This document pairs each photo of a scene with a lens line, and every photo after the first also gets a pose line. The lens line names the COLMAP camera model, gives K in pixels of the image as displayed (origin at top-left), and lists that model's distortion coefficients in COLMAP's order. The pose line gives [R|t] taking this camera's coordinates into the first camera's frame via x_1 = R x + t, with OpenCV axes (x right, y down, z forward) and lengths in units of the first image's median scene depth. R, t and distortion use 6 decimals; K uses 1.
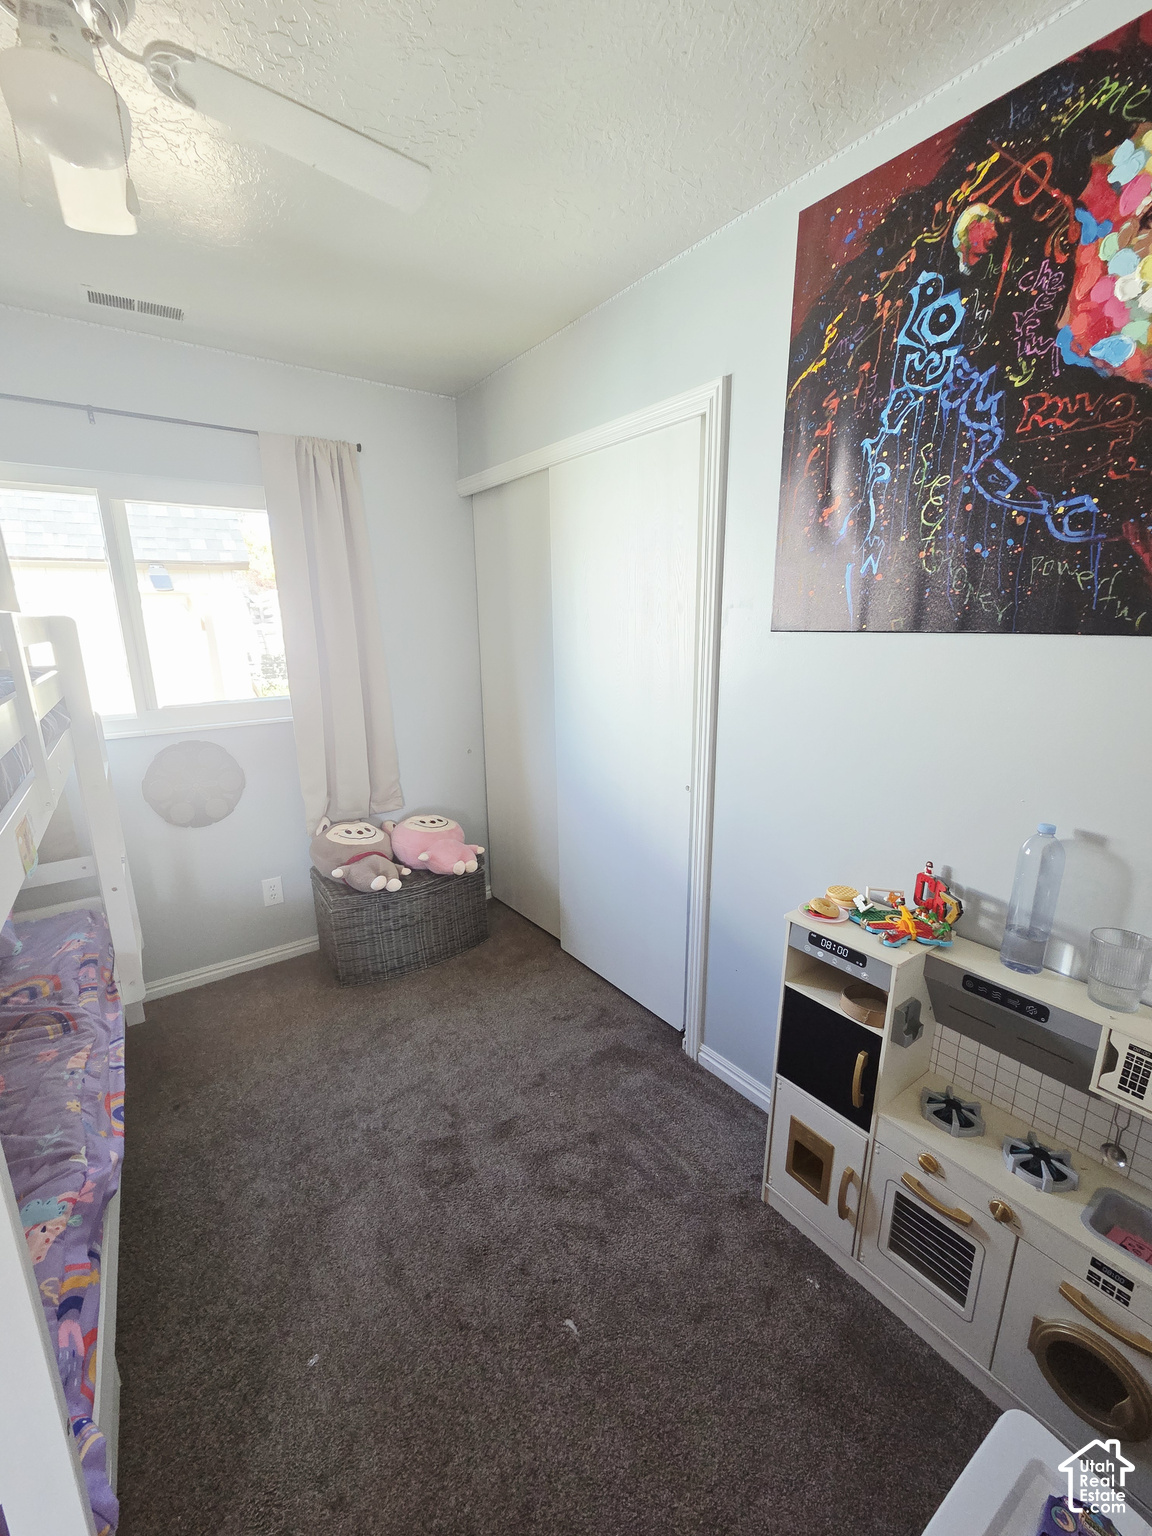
lens RADIAL K [[624.3, 0, 568.8], [0, 624.3, 774.1], [0, 0, 1]] dist [0.008120, -0.002849]
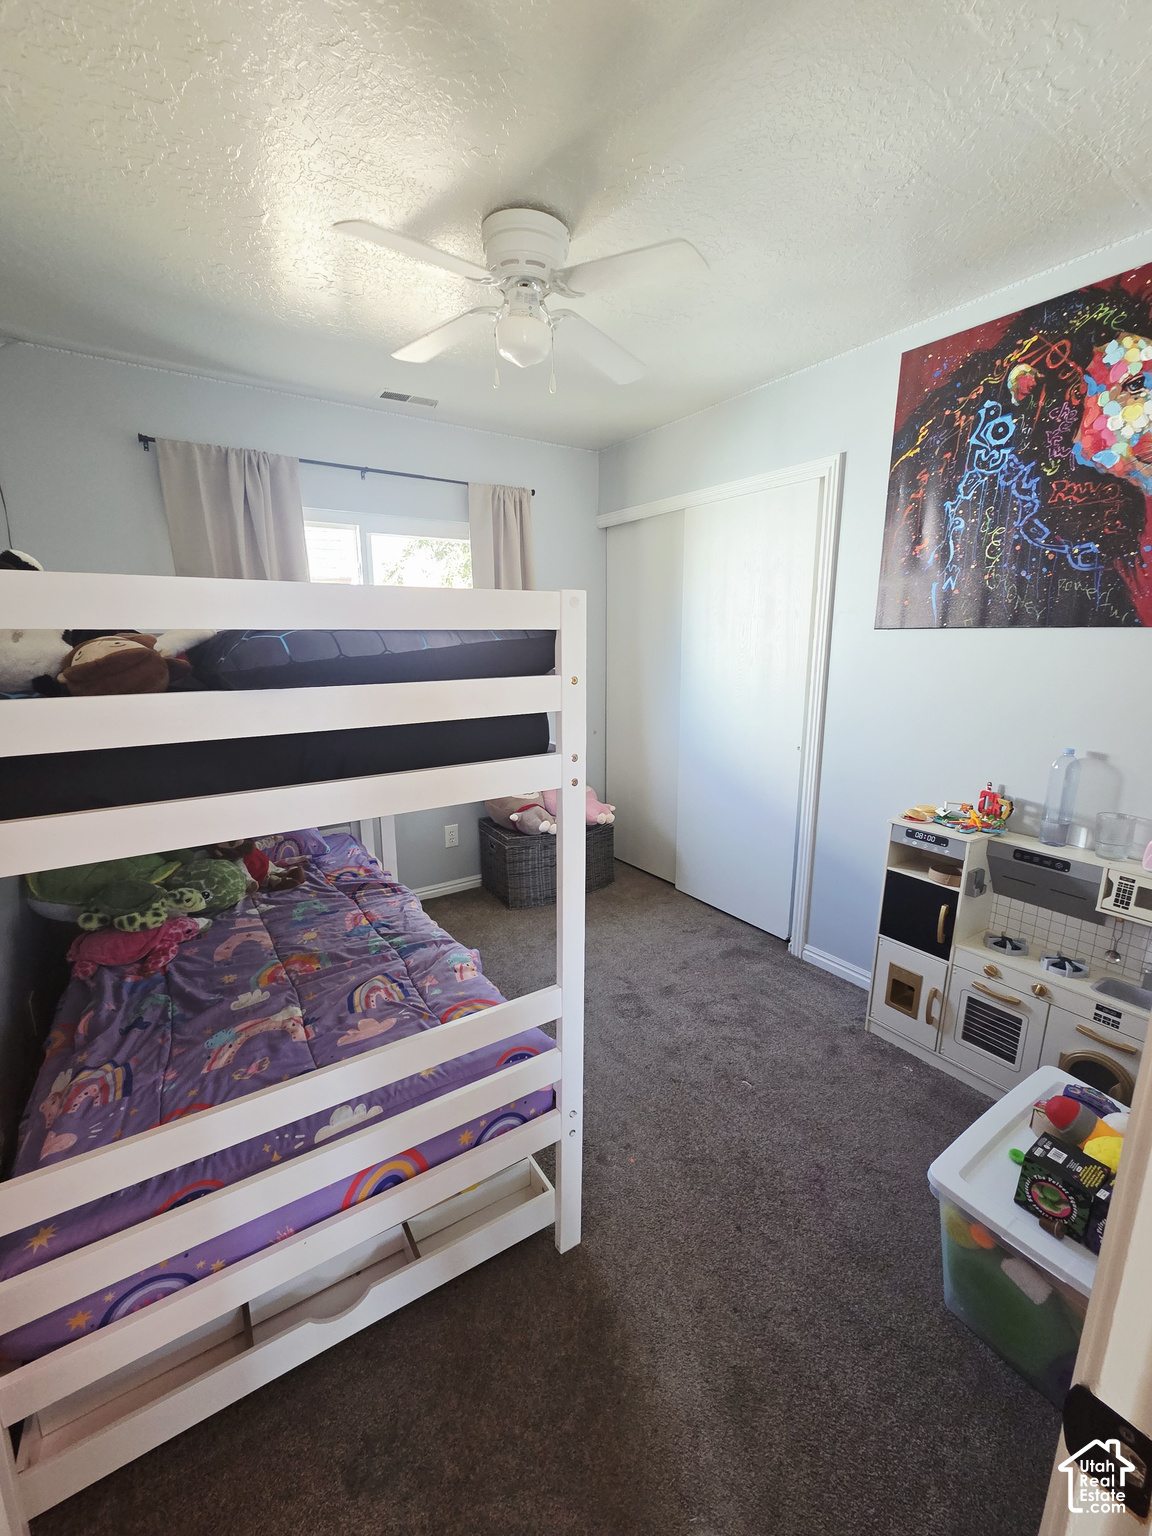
lens RADIAL K [[624.3, 0, 574.7], [0, 624.3, 775.0], [0, 0, 1]] dist [0.008120, -0.002849]
pose [[0.999424, 0.015352, -0.030257, -0.382671], [-0.016095, 0.999572, -0.024446, 0.184415], [0.029868, 0.024919, 0.999243, -0.543044]]
